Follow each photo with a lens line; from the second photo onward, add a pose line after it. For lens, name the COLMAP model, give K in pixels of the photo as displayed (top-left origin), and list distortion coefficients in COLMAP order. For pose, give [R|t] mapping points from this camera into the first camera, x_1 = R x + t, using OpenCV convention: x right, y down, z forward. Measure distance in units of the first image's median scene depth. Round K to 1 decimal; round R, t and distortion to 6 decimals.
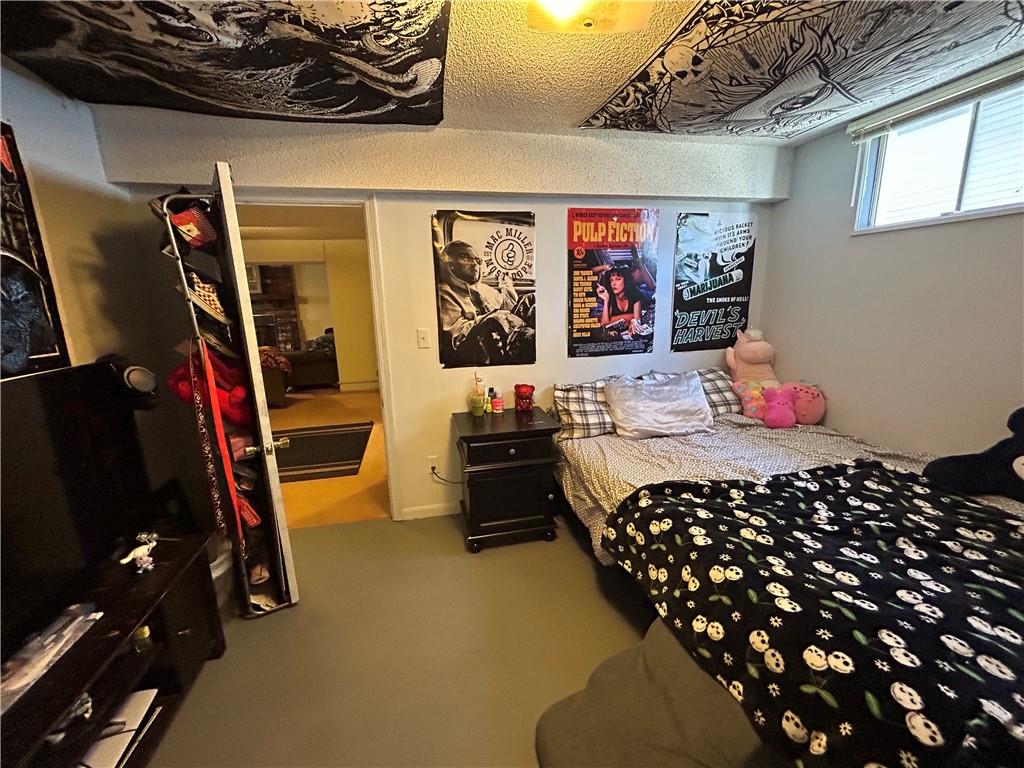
lens RADIAL K [[415.9, 0, 510.3], [0, 415.9, 377.6], [0, 0, 1]] dist [-0.002271, 0.000607]
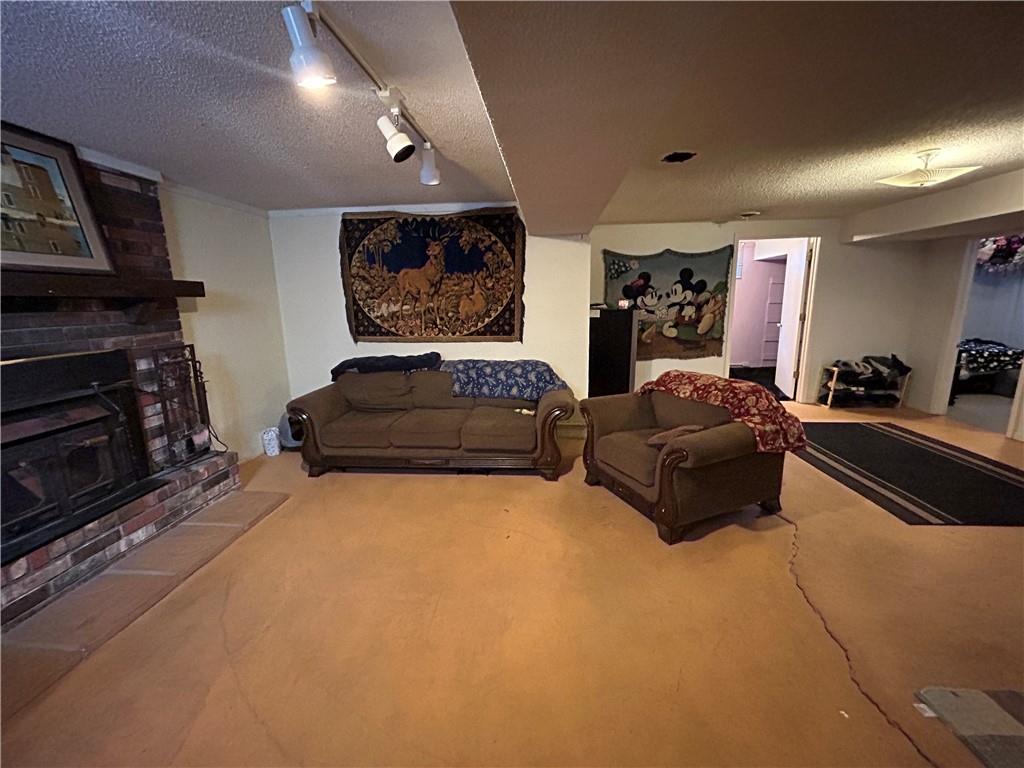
lens RADIAL K [[415.9, 0, 512.0], [0, 415.9, 382.4], [0, 0, 1]] dist [-0.002271, 0.000607]
pose [[0.307895, -0.169666, 0.936170, -0.771831], [0.193500, 0.974573, 0.112986, -0.108140], [-0.931535, 0.146361, 0.332897, 0.651985]]
